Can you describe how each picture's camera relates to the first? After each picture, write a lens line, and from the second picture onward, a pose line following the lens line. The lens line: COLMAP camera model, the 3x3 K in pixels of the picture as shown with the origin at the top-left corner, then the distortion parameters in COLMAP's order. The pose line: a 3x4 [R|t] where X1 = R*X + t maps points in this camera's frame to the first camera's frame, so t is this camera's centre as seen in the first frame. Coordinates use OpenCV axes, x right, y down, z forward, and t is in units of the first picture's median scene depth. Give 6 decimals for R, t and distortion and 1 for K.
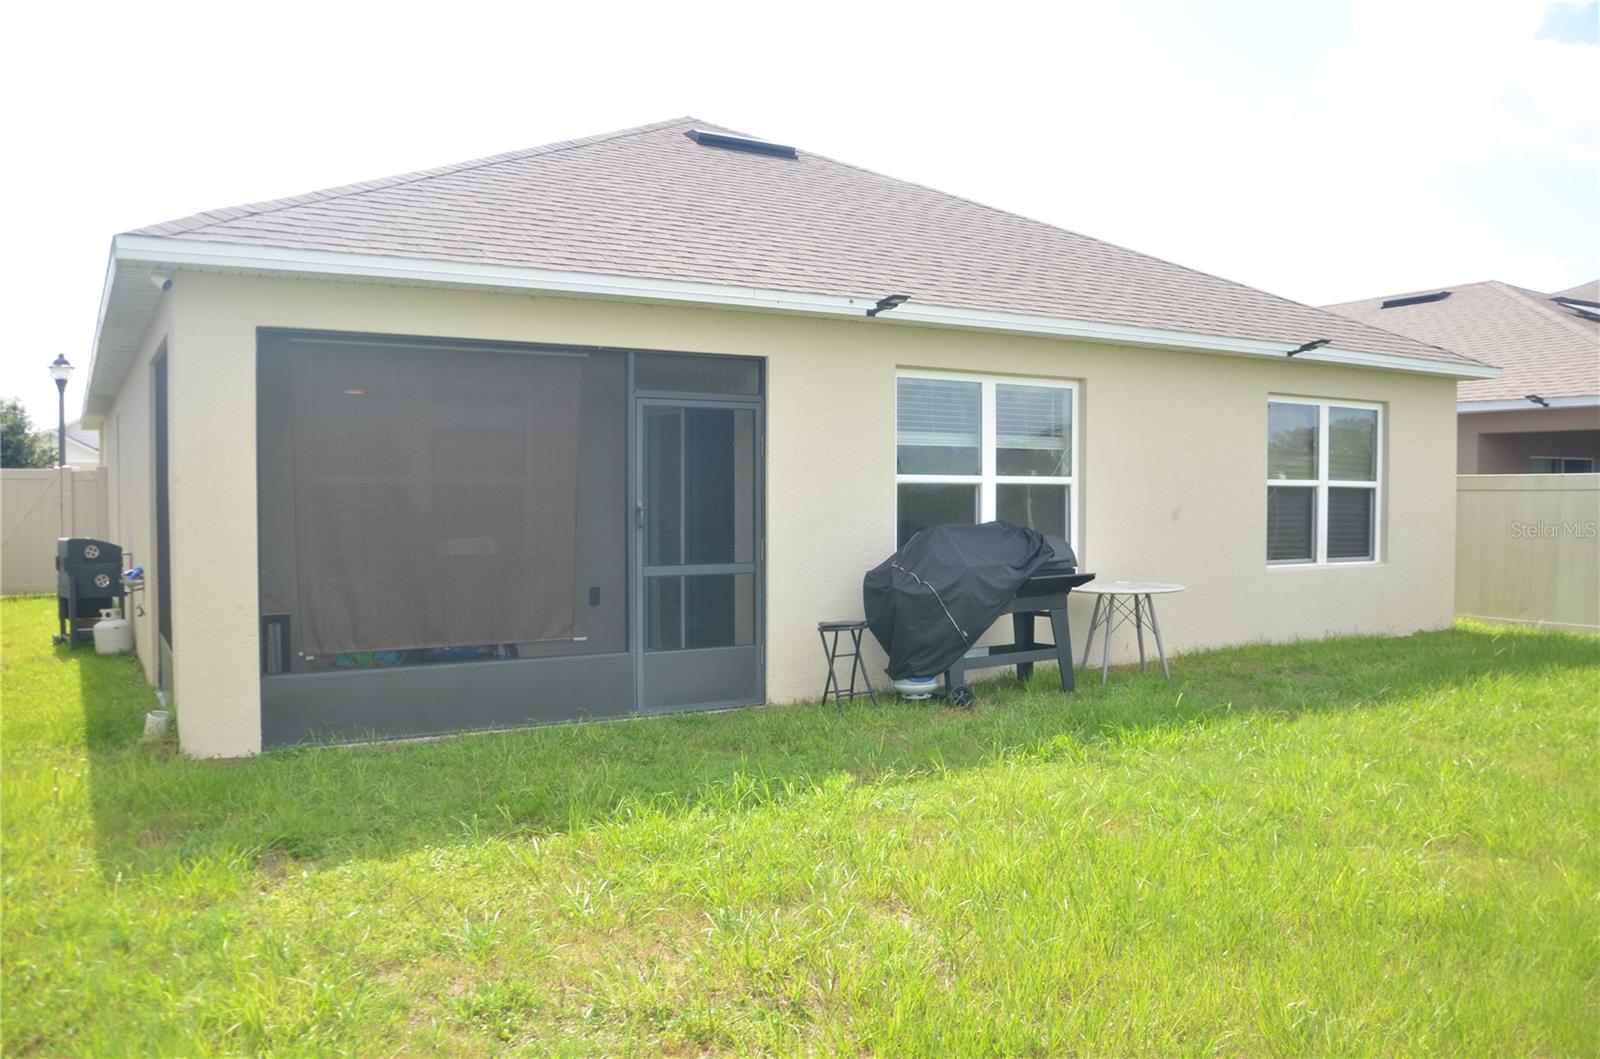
lens RADIAL K [[1236.0, 0, 800.0], [0, 1236.0, 529.5], [0, 0, 1]] dist [-0.052556, 0.003084]
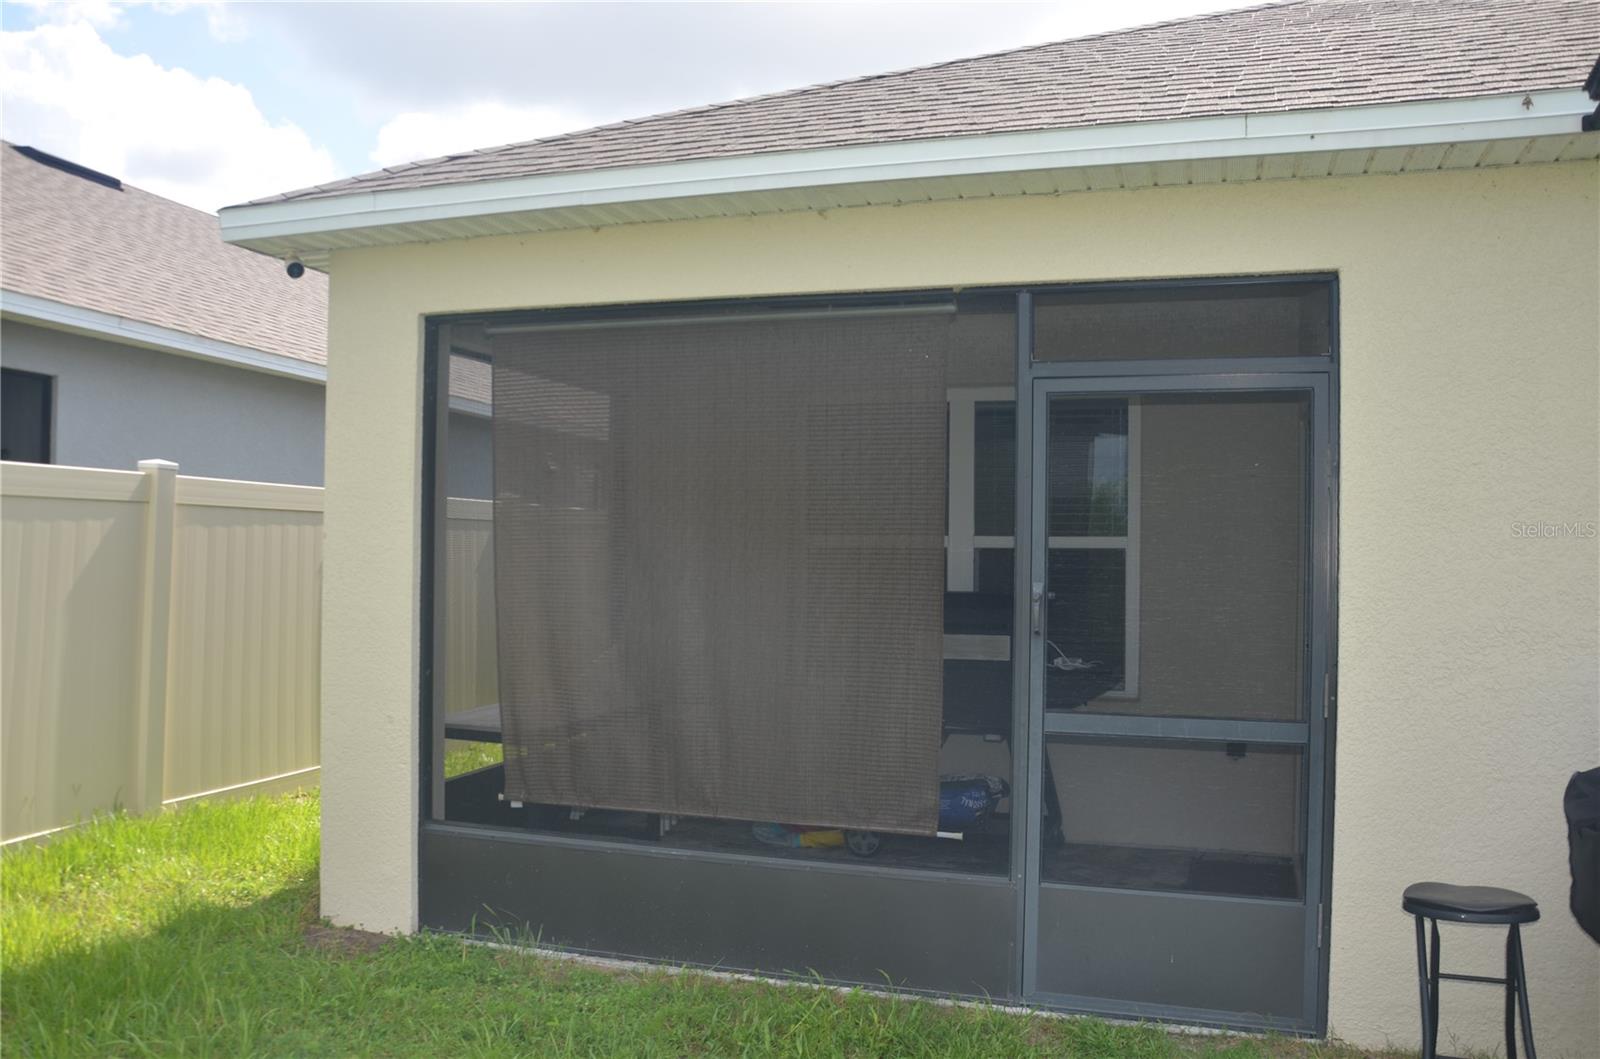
lens RADIAL K [[1290.4, 0, 797.0], [0, 1290.4, 539.4], [0, 0, 1]] dist [-0.143303, 0.129581]
pose [[0.661581, -0.003166, -0.749867, 0.172957], [-0.035832, 0.998715, -0.035830, -0.015602], [0.749017, 0.050574, 0.660617, 0.506056]]
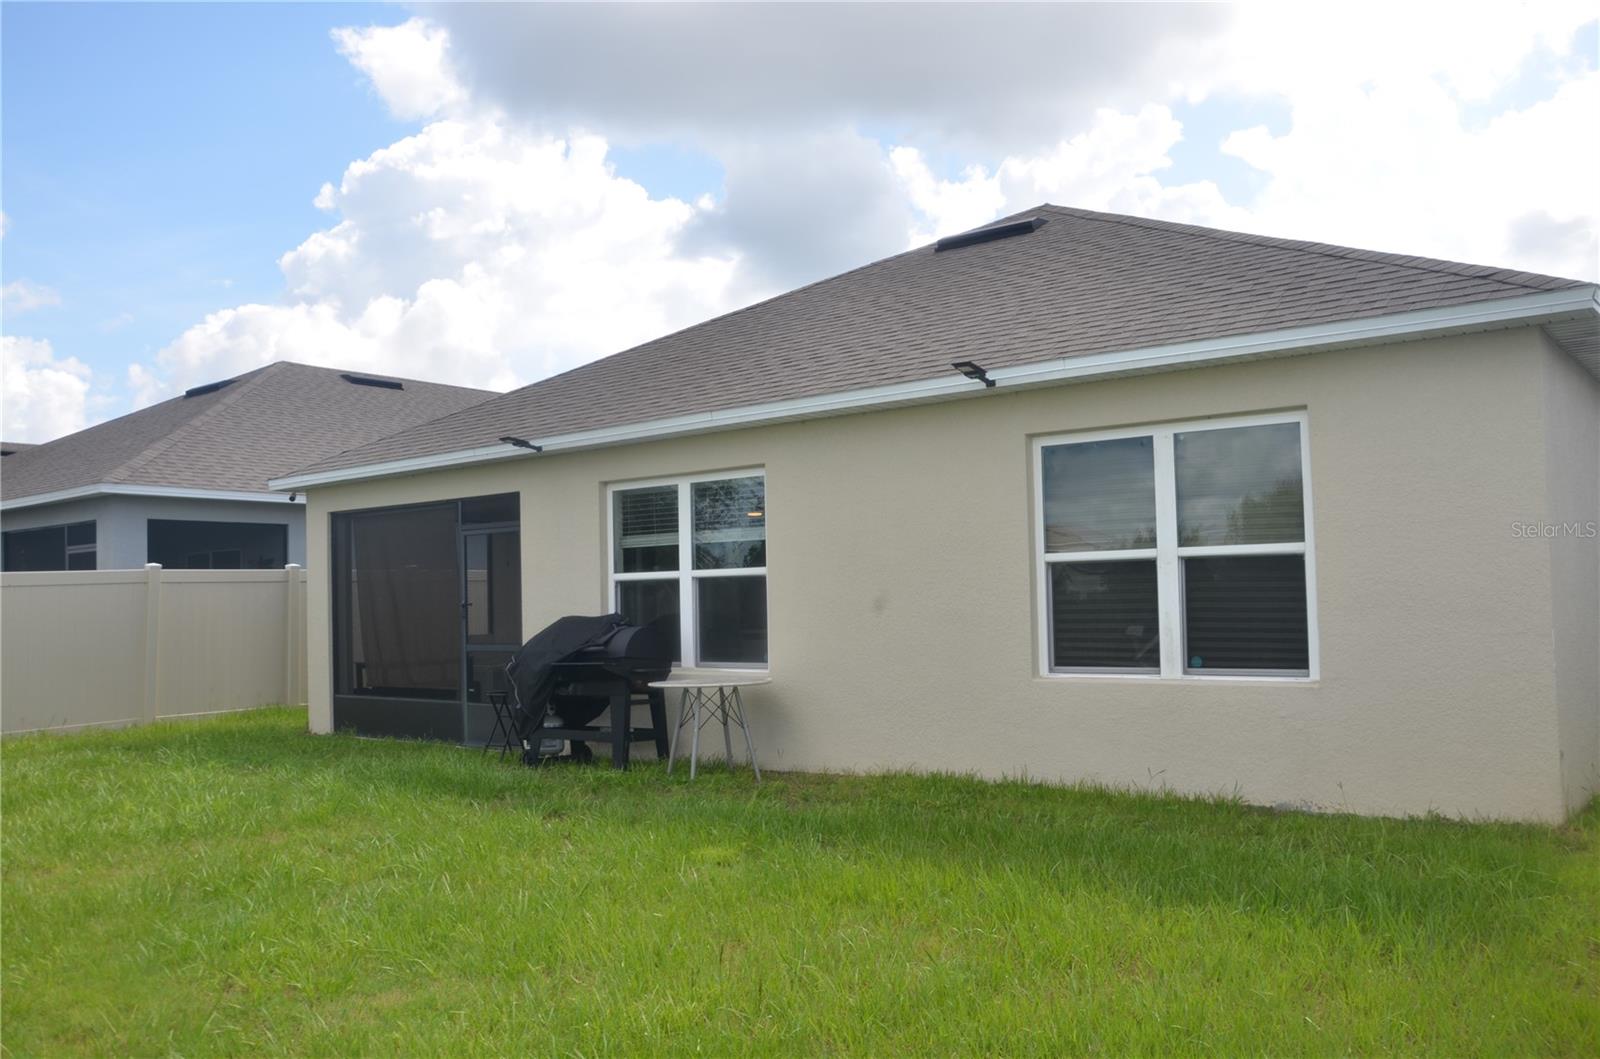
lens RADIAL K [[1236.0, 0, 800.0], [0, 1236.0, 529.5], [0, 0, 1]] dist [-0.052556, 0.003084]
pose [[0.360373, -0.055491, -0.931156, 1.232412], [0.007884, 0.998375, -0.056446, -0.018502], [0.932775, 0.013000, 0.360224, 0.734361]]
